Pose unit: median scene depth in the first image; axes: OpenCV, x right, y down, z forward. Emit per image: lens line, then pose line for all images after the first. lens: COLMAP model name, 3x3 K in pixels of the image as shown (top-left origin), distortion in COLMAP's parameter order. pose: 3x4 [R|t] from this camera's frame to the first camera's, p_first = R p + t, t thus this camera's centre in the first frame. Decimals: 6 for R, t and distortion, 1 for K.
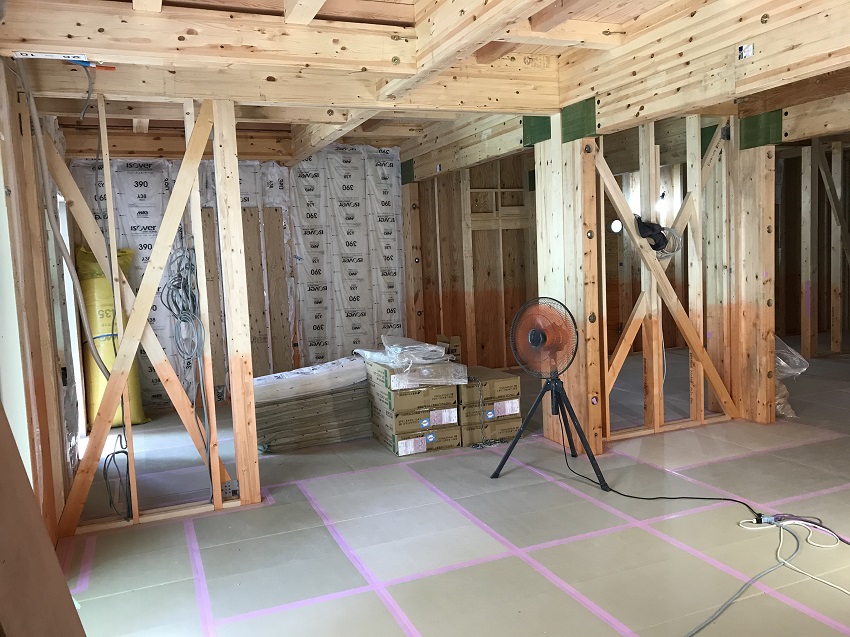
lens RADIAL K [[709.1, 0, 424.4], [0, 709.1, 319.1], [0, 0, 1]] dist [0.016242, 0.001297]
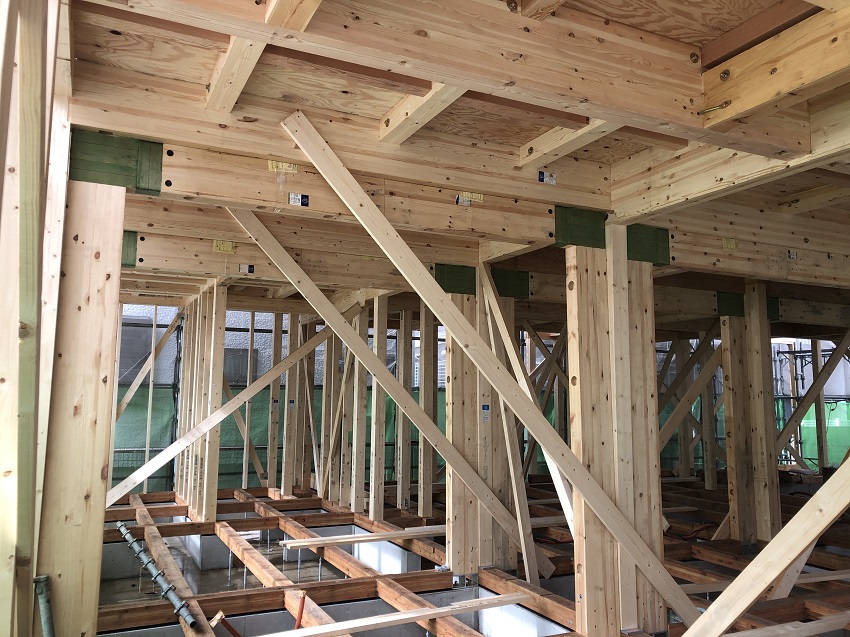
lens RADIAL K [[702.1, 0, 423.9], [0, 702.1, 316.7], [0, 0, 1]] dist [0.072031, -0.002231]
pose [[-0.037970, 0.160111, 0.986368, -0.688258], [0.075775, 0.984700, -0.156923, -0.049177], [-0.996402, 0.068784, -0.049521, 1.304151]]
